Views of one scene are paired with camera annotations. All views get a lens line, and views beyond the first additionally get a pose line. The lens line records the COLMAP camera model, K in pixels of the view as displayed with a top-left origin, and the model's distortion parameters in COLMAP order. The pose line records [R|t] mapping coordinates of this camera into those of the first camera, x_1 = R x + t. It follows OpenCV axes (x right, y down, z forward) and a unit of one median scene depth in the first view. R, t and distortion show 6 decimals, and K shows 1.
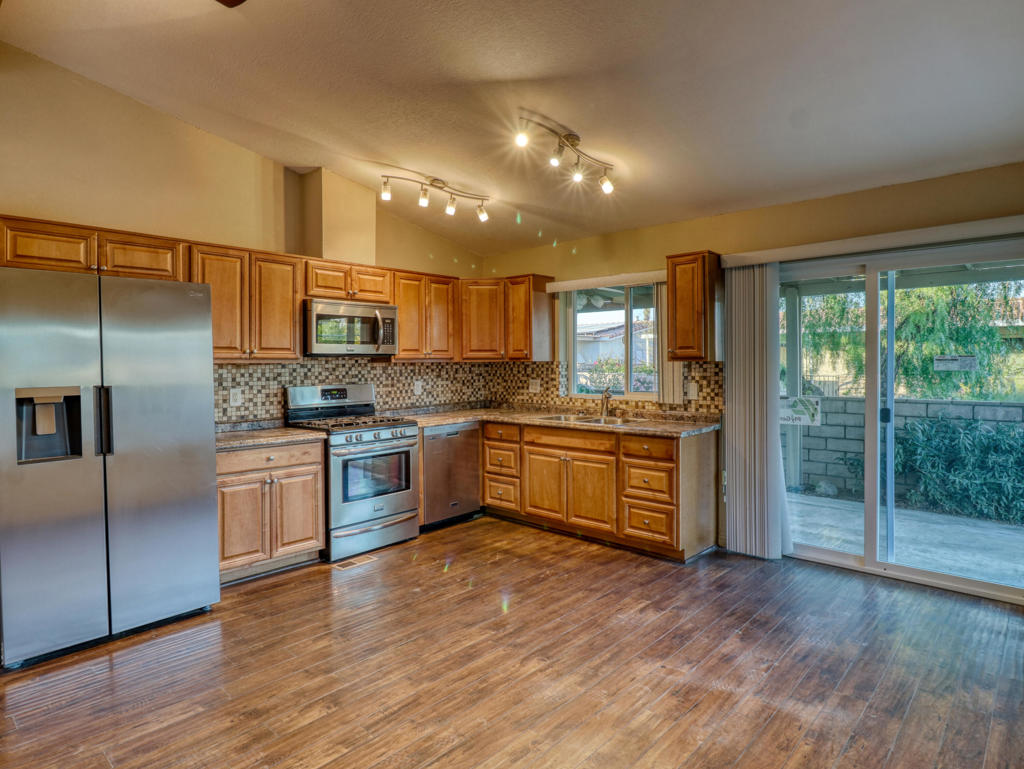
lens RADIAL K [[581.8, 0, 510.4], [0, 581.8, 368.1], [0, 0, 1]] dist [-0.001892, -0.000974]
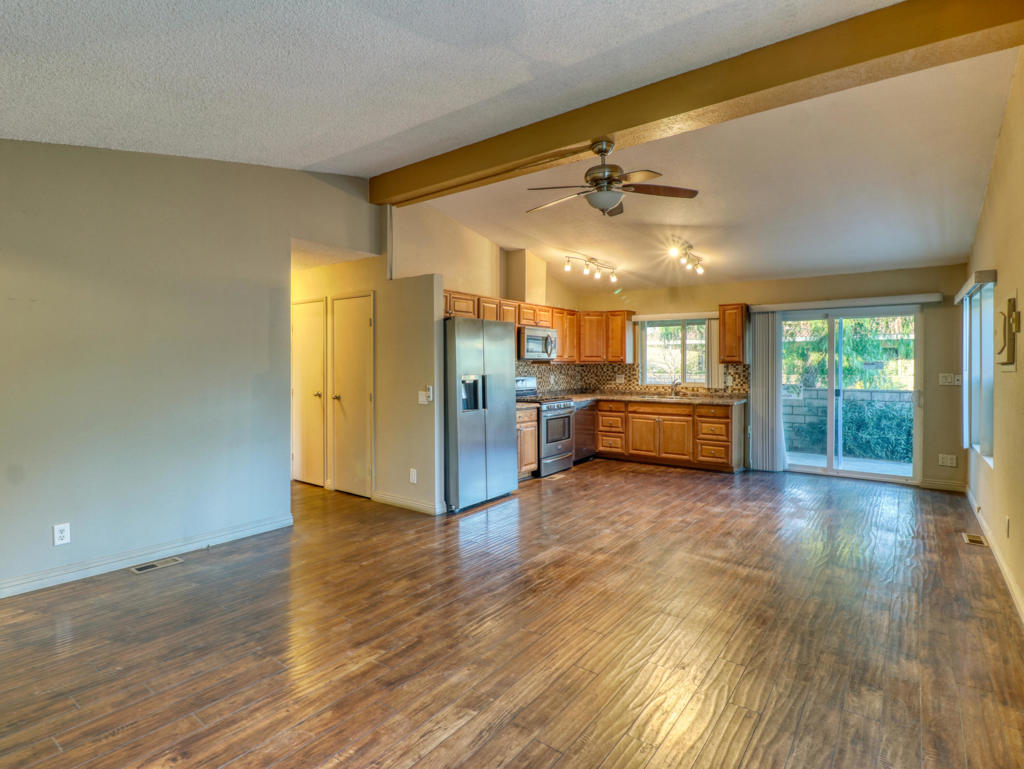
lens RADIAL K [[534.8, 0, 510.4], [0, 534.8, 367.8], [0, 0, 1]] dist [-0.001938, -0.001304]
pose [[0.994406, 0.004675, 0.105526, -0.522443], [-0.004387, 0.999986, -0.002955, 0.007704], [-0.105538, 0.002476, 0.994412, -0.542343]]
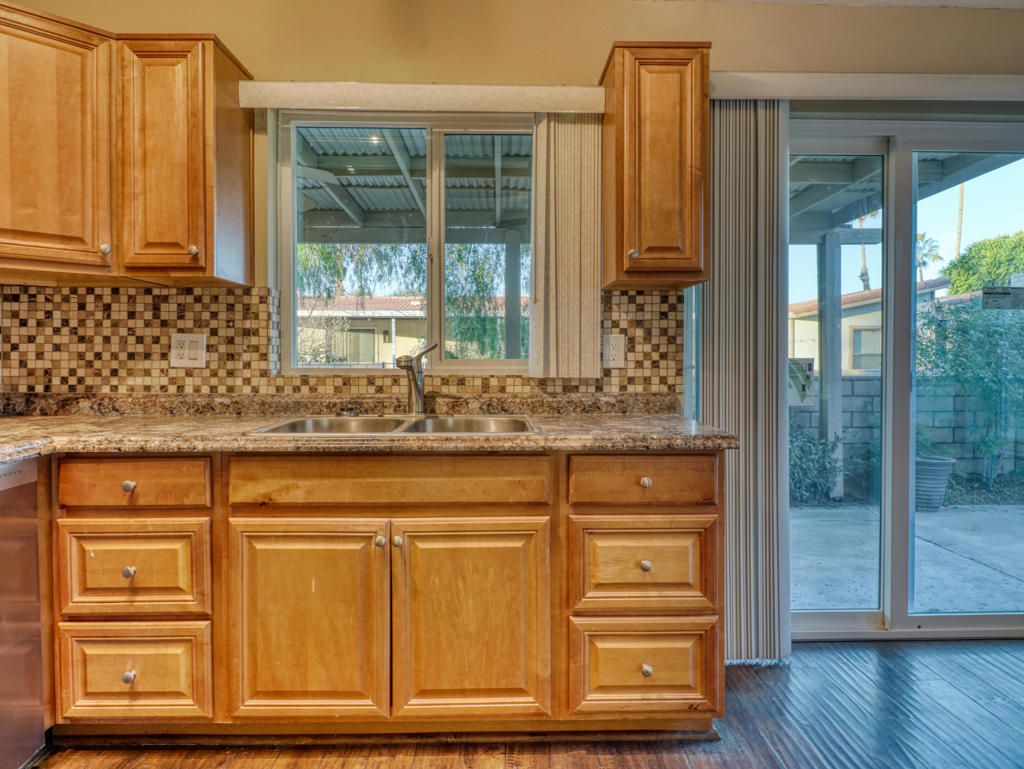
lens RADIAL K [[624.4, 0, 510.0], [0, 624.4, 365.8], [0, 0, 1]] dist [0.003630, -0.011498]
pose [[0.720962, -0.005258, 0.692955, -0.117351], [0.003362, 0.999986, 0.004090, 0.050697], [-0.692967, -0.000619, 0.720969, 0.693915]]
